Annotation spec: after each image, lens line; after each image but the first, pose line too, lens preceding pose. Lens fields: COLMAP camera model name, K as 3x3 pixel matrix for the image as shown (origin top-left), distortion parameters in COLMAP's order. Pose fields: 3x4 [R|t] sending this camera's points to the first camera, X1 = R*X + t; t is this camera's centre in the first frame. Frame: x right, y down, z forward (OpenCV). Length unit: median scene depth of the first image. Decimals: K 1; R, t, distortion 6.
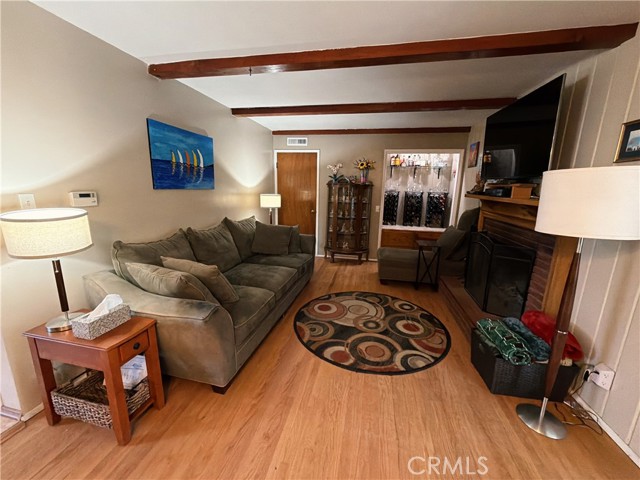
lens RADIAL K [[255.6, 0, 320.0], [0, 255.6, 240.0], [0, 0, 1]] dist [-0.000603, 0.000084]
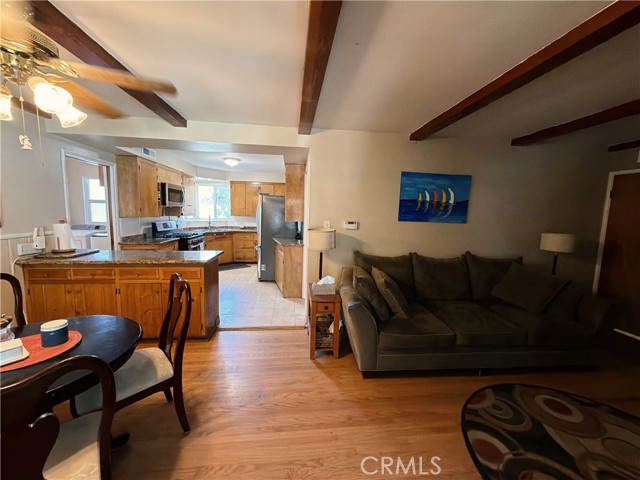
lens RADIAL K [[255.6, 0, 320.0], [0, 255.6, 240.0], [0, 0, 1]] dist [-0.000603, 0.000084]
pose [[0.310564, 0.091351, -0.946153, 0.418627], [-0.219661, 0.975327, 0.022066, -0.029911], [0.924824, 0.200980, 0.322968, 0.151591]]
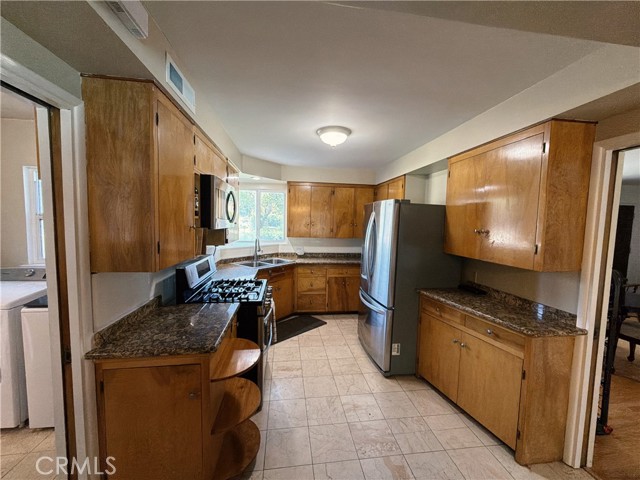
lens RADIAL K [[255.6, 0, 320.0], [0, 255.6, 240.0], [0, 0, 1]] dist [-0.000603, 0.000084]
pose [[0.335389, 0.055893, -0.940420, -0.634685], [-0.213945, 0.976675, -0.018253, -0.012936], [0.917465, 0.207320, 0.339524, -0.209121]]
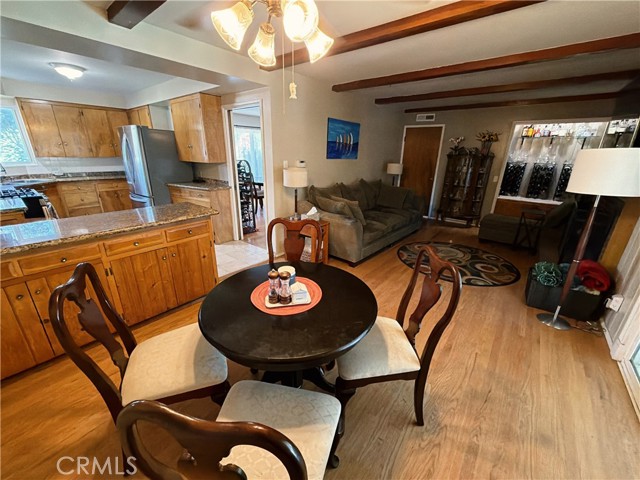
lens RADIAL K [[255.6, 0, 320.0], [0, 255.6, 240.0], [0, 0, 1]] dist [-0.000603, 0.000084]
pose [[0.886349, 0.149352, -0.438269, 0.131561], [-0.098777, 0.985751, 0.136158, 0.093765], [0.452359, -0.077392, 0.888471, -0.501968]]
